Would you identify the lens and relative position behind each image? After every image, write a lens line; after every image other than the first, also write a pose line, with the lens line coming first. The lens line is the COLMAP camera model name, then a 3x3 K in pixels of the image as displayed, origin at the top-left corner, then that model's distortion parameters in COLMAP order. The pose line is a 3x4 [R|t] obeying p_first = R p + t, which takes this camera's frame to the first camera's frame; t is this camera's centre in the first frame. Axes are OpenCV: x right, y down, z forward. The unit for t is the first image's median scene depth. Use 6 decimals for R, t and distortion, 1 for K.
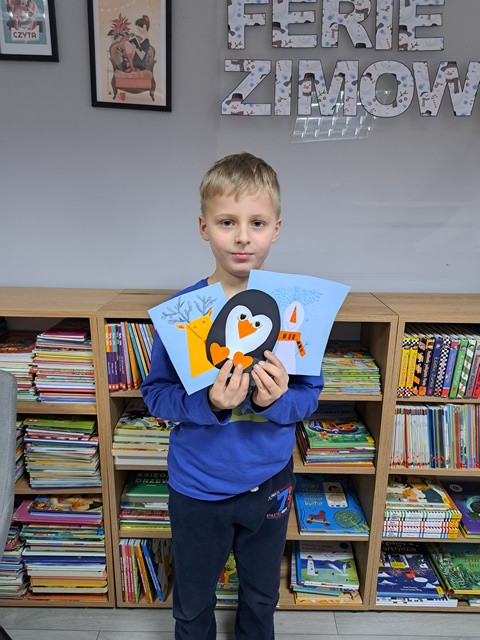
lens RADIAL K [[445.2, 0, 246.5], [0, 445.2, 321.0], [0, 0, 1]] dist [0.040607, -0.038019]
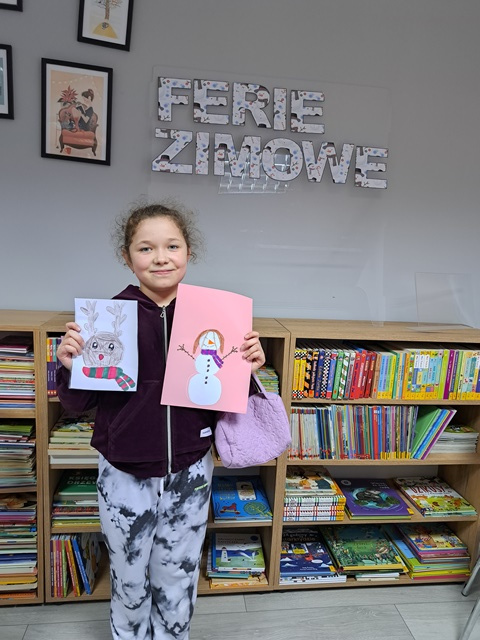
lens RADIAL K [[445.2, 0, 241.0], [0, 445.2, 325.9], [0, 0, 1]] dist [0.040607, -0.038019]
pose [[0.990881, 0.013328, 0.134077, 0.027166], [-0.001677, 0.996238, -0.086640, 0.071962], [-0.134727, 0.085626, 0.987176, -0.212529]]
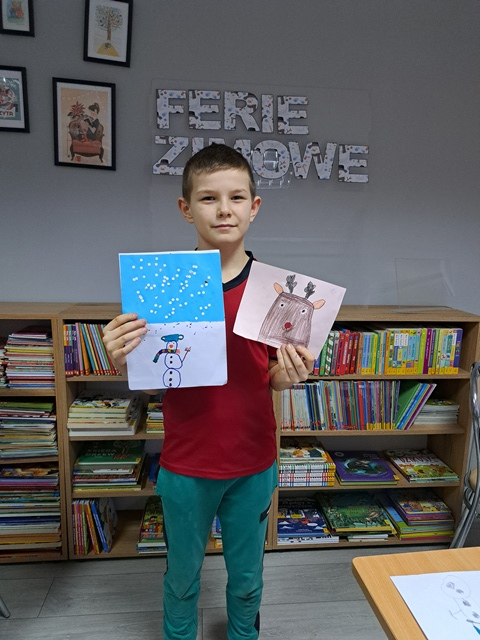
lens RADIAL K [[445.2, 0, 245.9], [0, 445.2, 325.3], [0, 0, 1]] dist [0.040607, -0.038019]
pose [[0.994956, -0.011497, 0.099652, 0.085279], [0.019474, 0.996649, -0.079441, 0.116780], [-0.098405, 0.080981, 0.991846, -0.350996]]
